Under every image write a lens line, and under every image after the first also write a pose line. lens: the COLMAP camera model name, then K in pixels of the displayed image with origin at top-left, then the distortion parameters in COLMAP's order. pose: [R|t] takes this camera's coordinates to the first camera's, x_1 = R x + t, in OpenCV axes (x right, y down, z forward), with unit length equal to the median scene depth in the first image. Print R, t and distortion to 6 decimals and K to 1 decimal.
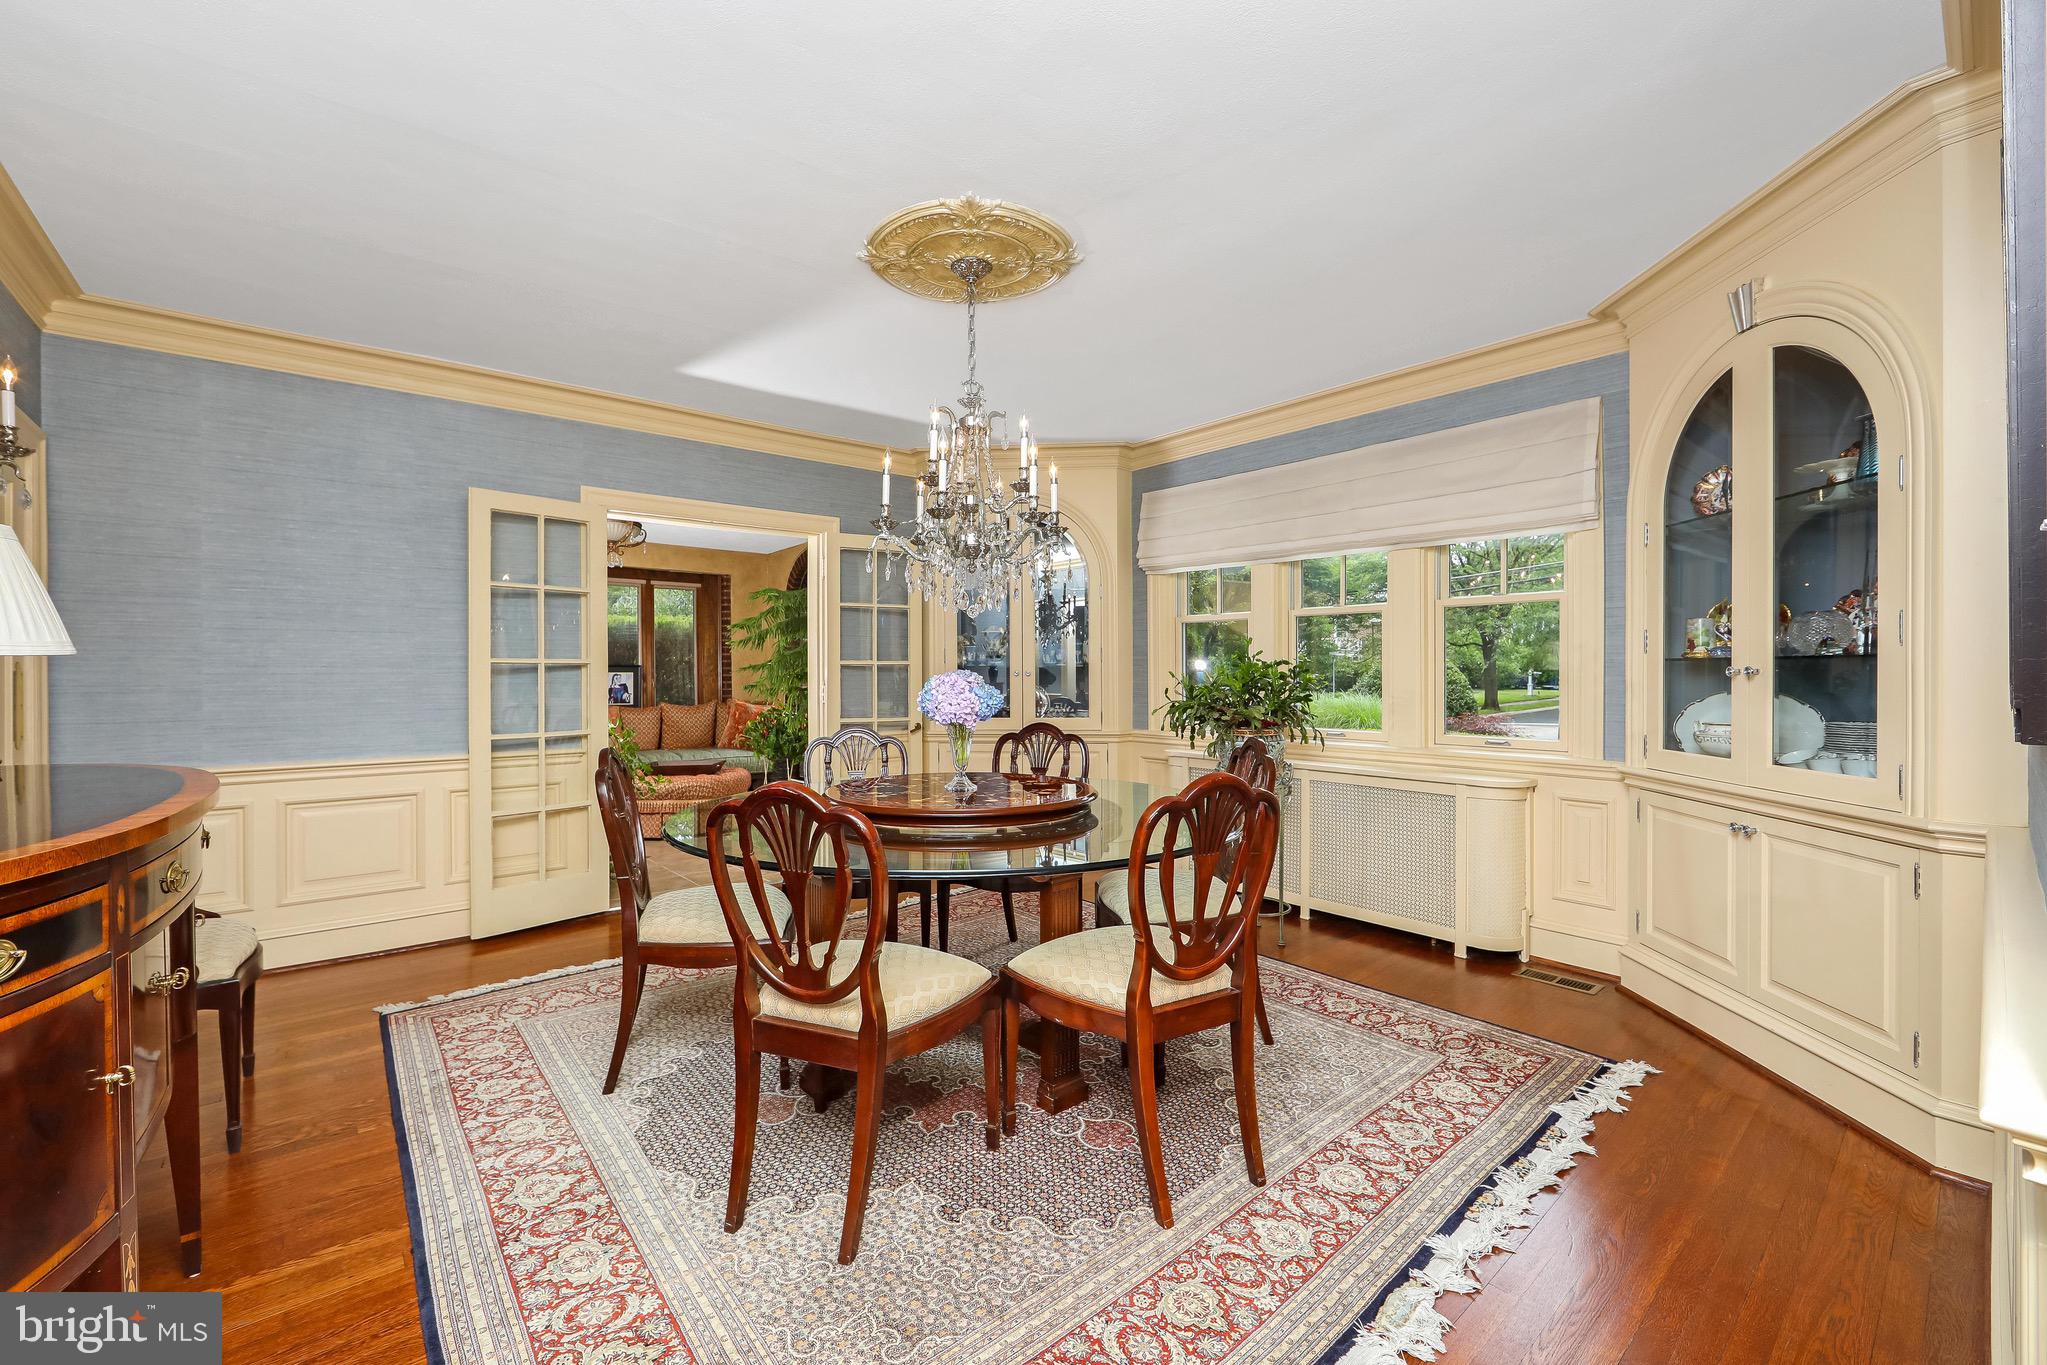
lens RADIAL K [[816.3, 0, 1007.5], [0, 816.3, 673.2], [0, 0, 1]] dist [-0.009440, -0.000148]
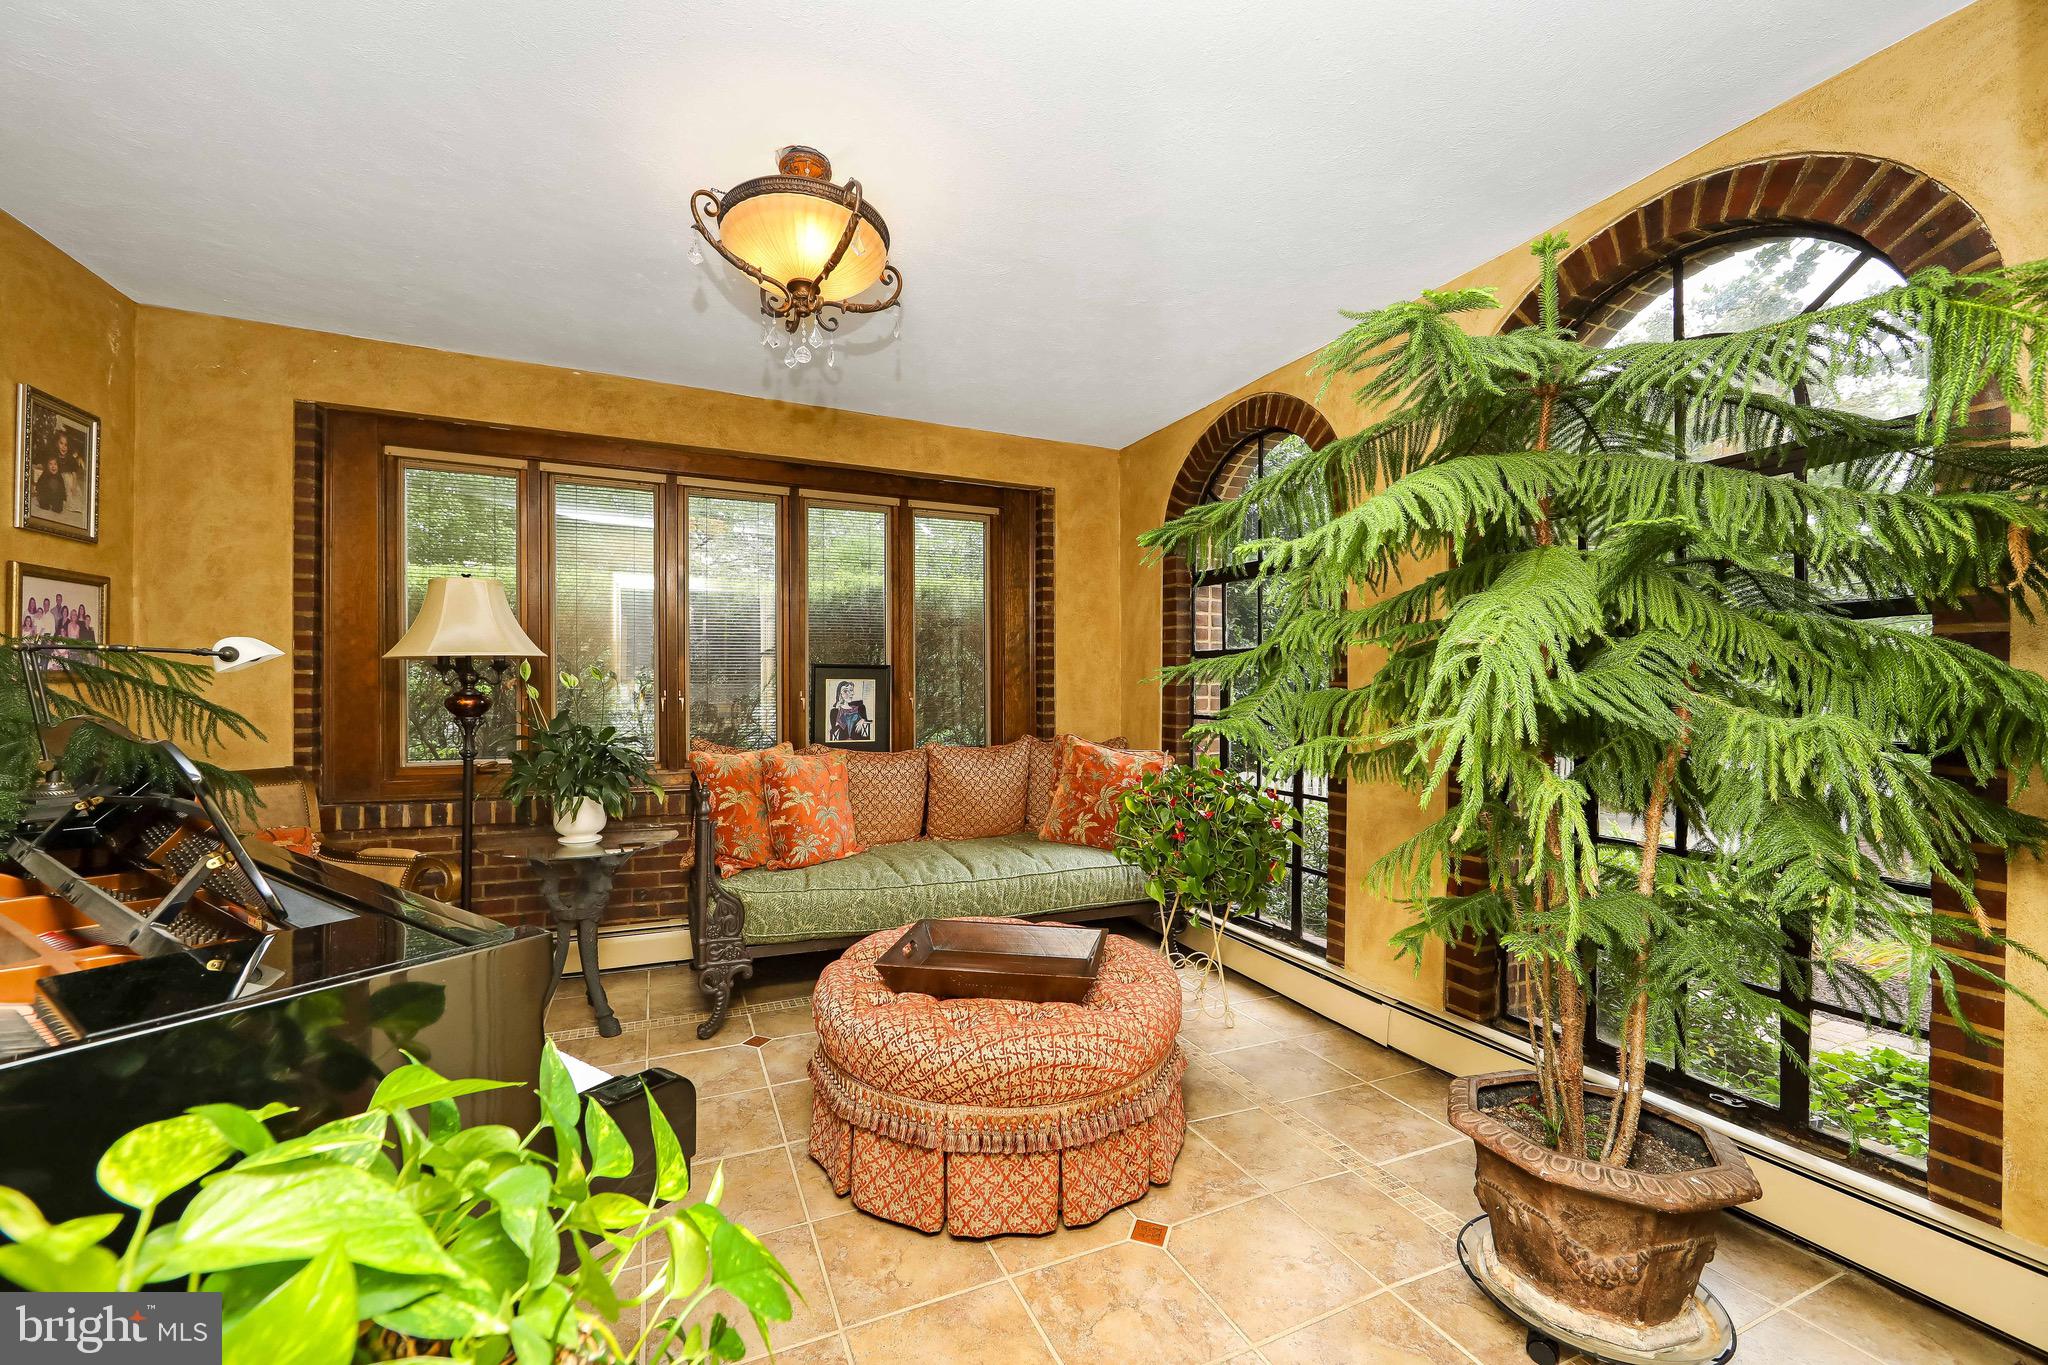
lens RADIAL K [[816.7, 0, 1016.5], [0, 816.7, 687.2], [0, 0, 1]] dist [-0.009440, -0.000148]
pose [[0.962115, 0.005126, -0.272596, -0.233038], [-0.004918, 0.999987, 0.001445, 0.002505], [0.272600, -0.000050, 0.962128, 0.527642]]
